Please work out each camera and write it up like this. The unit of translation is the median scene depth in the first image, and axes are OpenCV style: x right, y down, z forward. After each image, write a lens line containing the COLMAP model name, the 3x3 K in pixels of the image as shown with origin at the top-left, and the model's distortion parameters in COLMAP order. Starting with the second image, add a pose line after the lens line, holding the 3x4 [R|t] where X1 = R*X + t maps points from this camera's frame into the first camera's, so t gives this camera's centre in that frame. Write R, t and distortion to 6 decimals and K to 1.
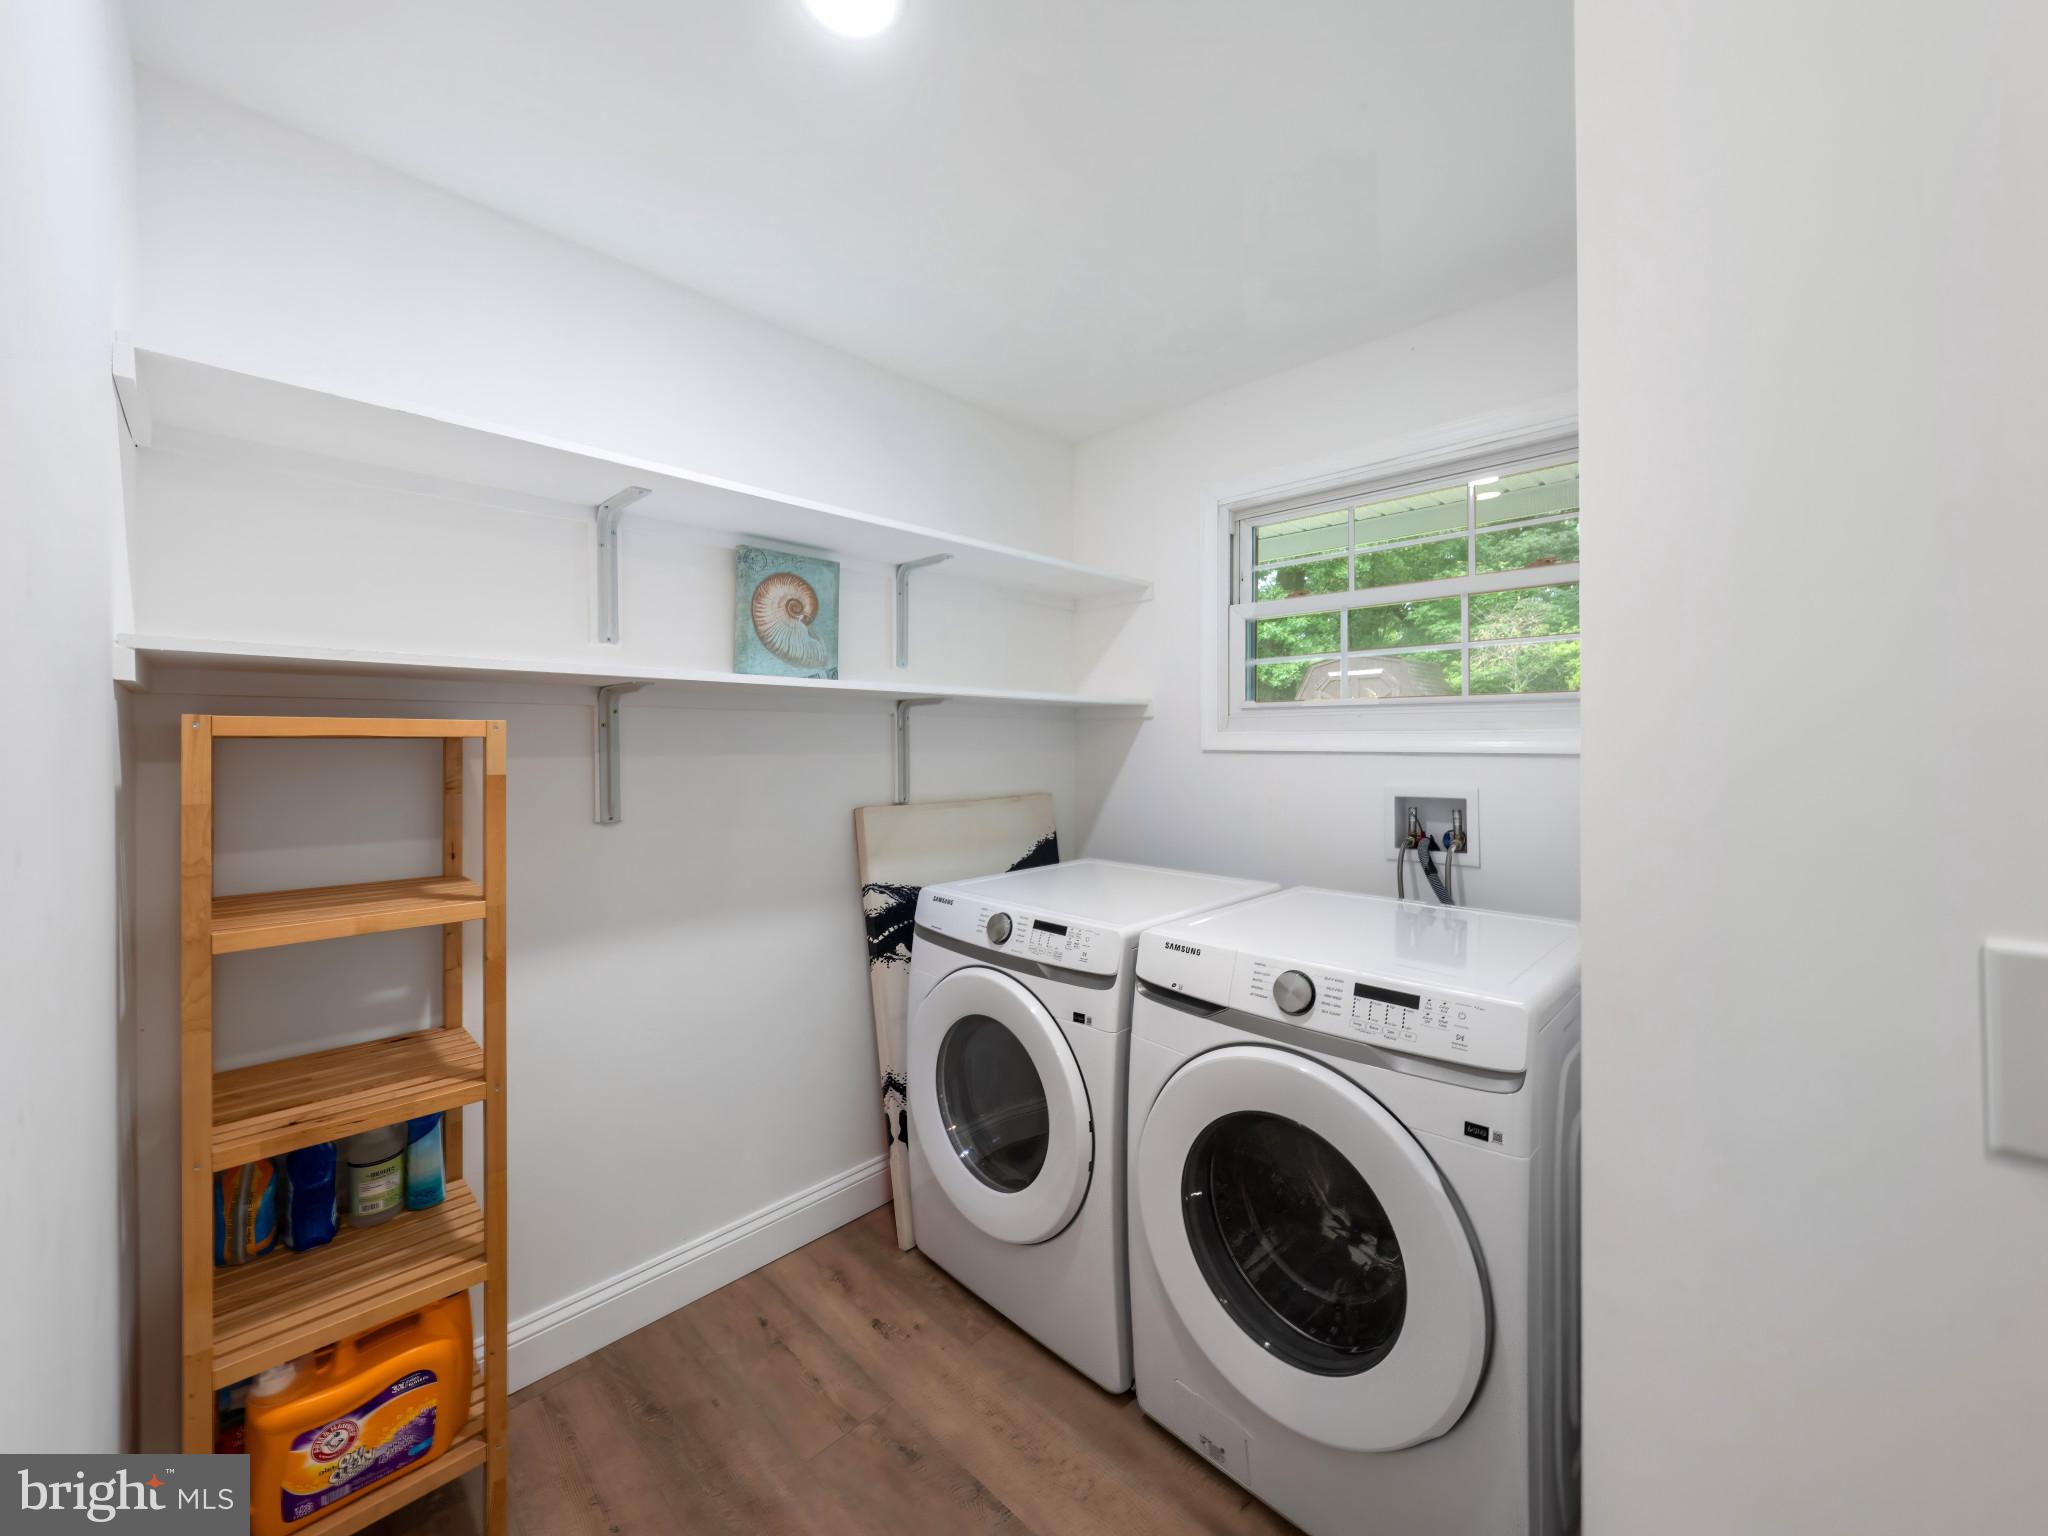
lens RADIAL K [[798.8, 0, 1018.4], [0, 798.8, 752.2], [0, 0, 1]] dist [-0.002156, -0.000227]
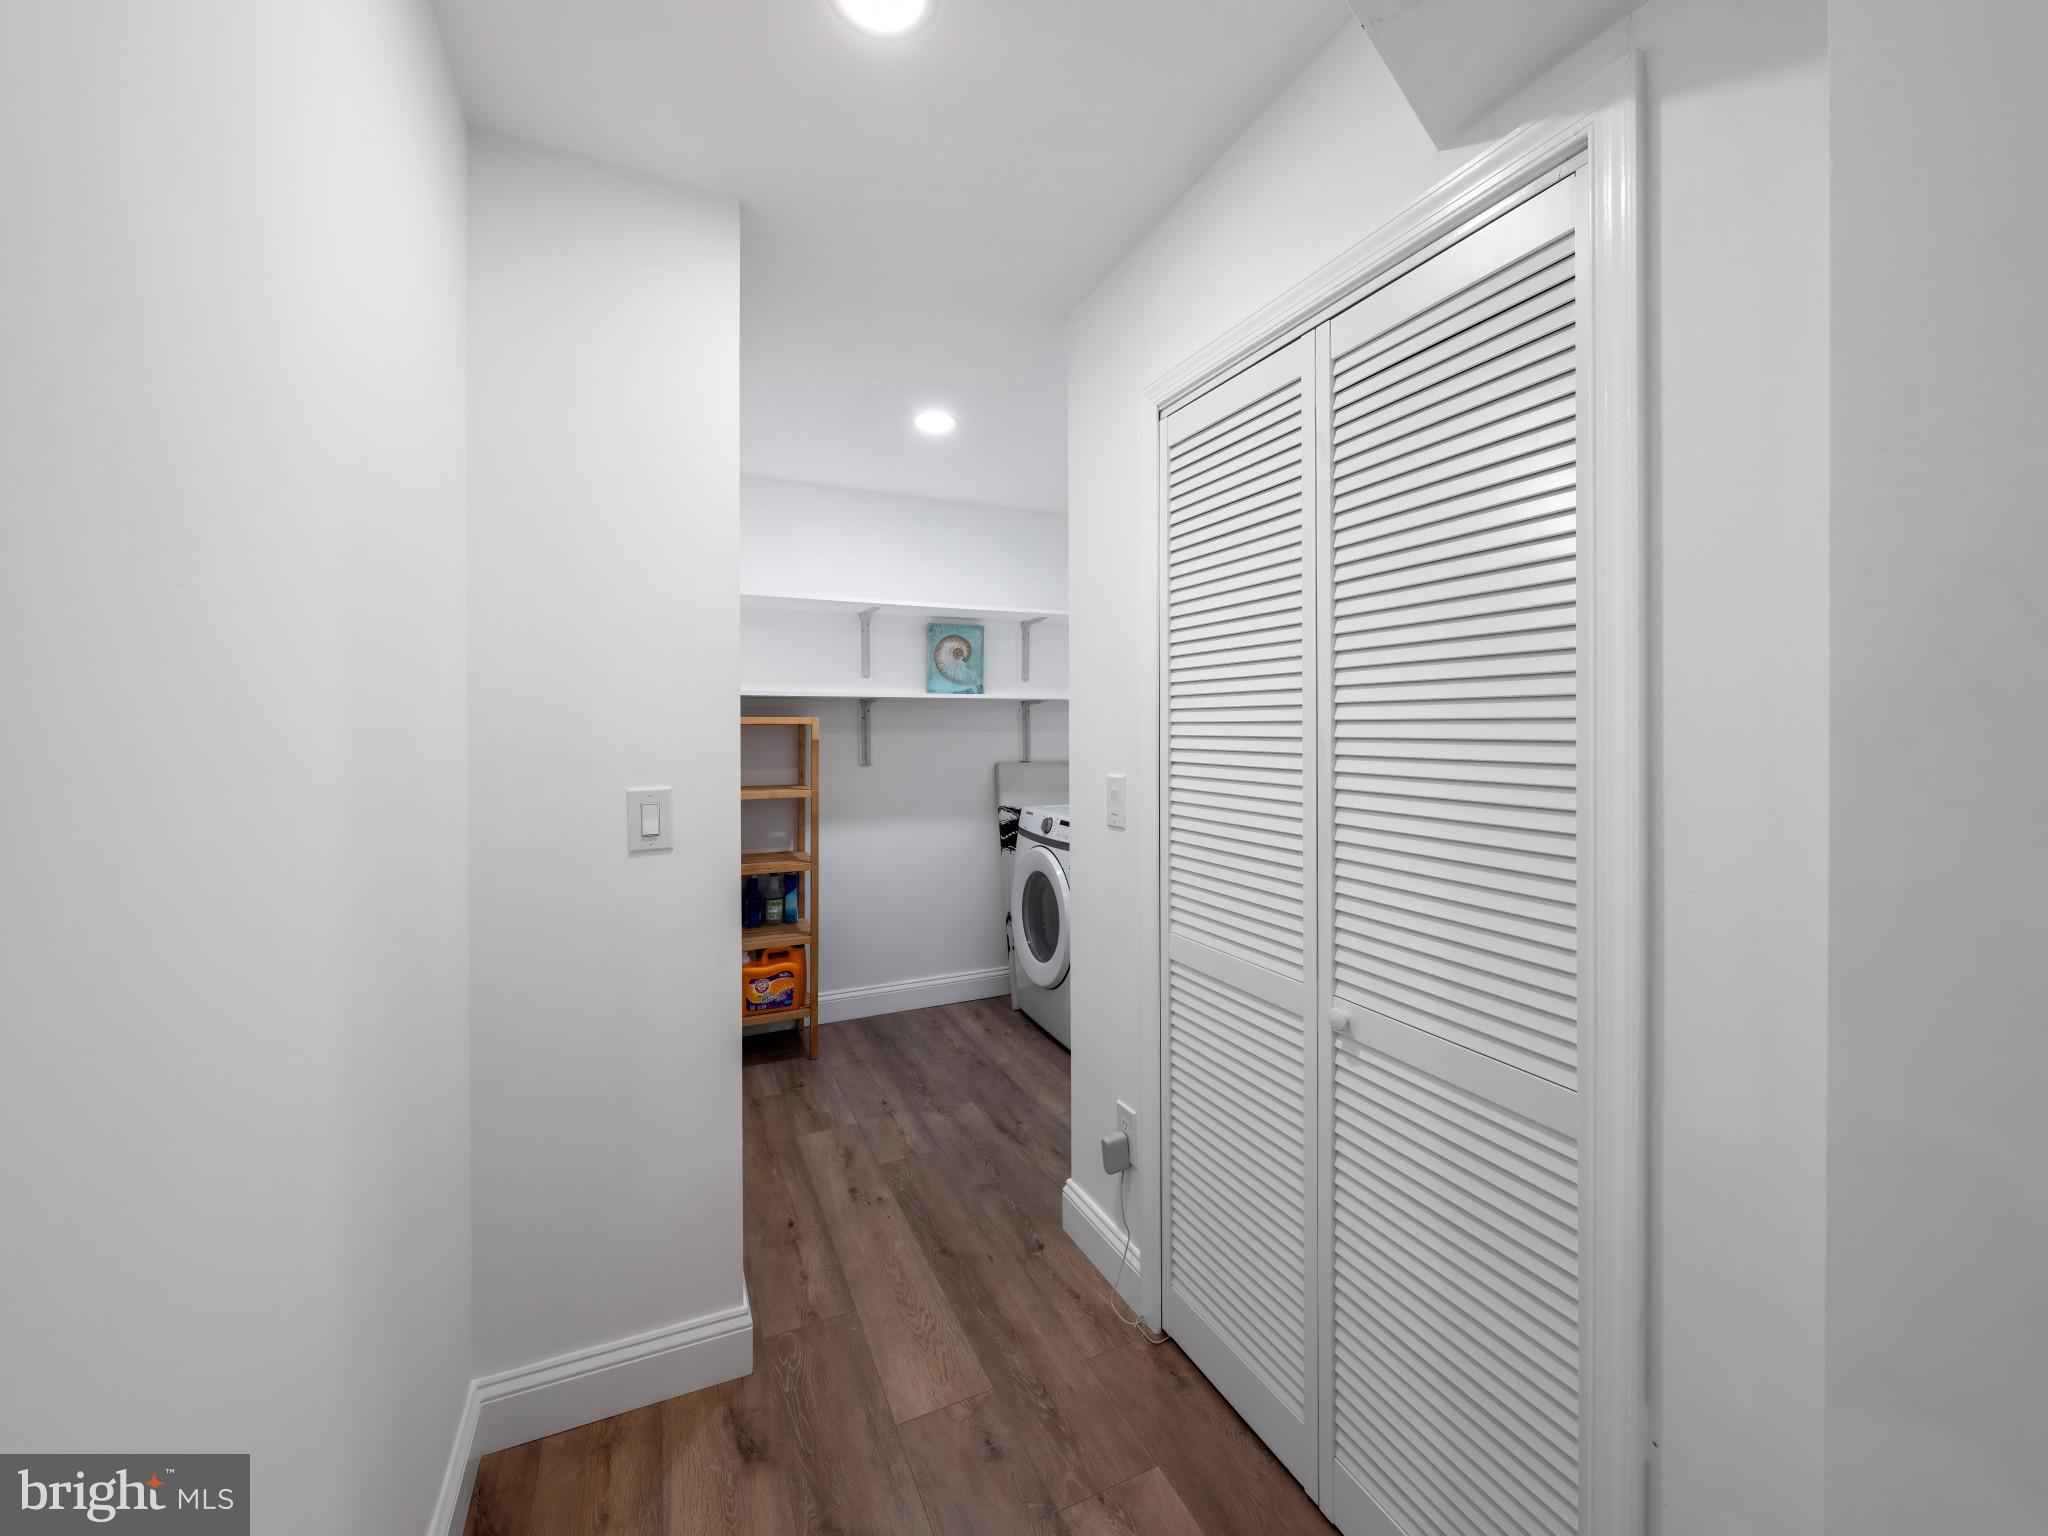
lens RADIAL K [[820.8, 0, 1024.7], [0, 820.8, 725.3], [0, 0, 1]] dist [-0.030179, -0.000106]
pose [[0.932422, -0.002262, -0.361365, 0.617535], [-0.002052, 0.999931, -0.011552, 0.009039], [0.361366, 0.011512, 0.932353, -0.804264]]
